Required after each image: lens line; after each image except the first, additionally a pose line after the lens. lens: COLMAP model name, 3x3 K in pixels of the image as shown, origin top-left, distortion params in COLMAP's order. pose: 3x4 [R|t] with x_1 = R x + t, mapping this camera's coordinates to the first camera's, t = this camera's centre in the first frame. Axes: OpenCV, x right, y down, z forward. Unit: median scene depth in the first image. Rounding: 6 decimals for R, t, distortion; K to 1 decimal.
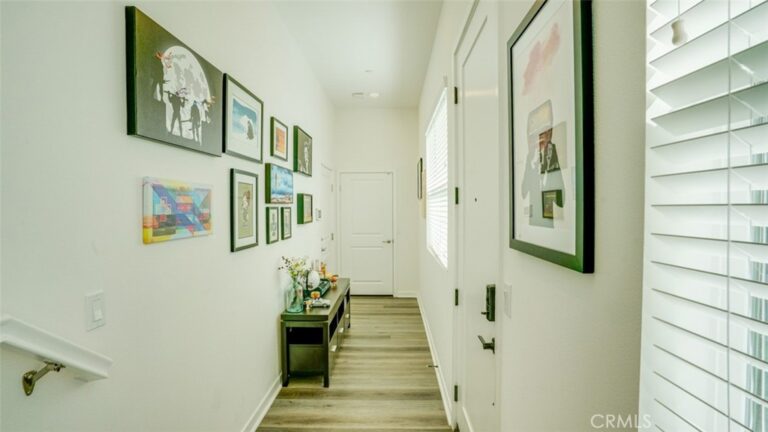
lens RADIAL K [[370.4, 0, 384.0], [0, 370.4, 216.0], [0, 0, 1]] dist [-0.039244, 0.025094]
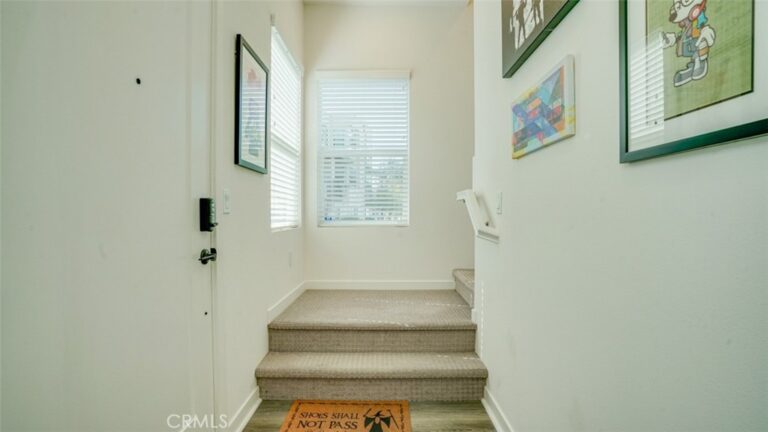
lens RADIAL K [[370.4, 0, 384.0], [0, 370.4, 216.0], [0, 0, 1]] dist [-0.039244, 0.025094]
pose [[-0.999667, 0.005529, -0.025219, -0.109608], [0.004893, 0.999670, 0.025209, 0.127088], [0.025350, 0.025077, -0.999364, 1.221487]]
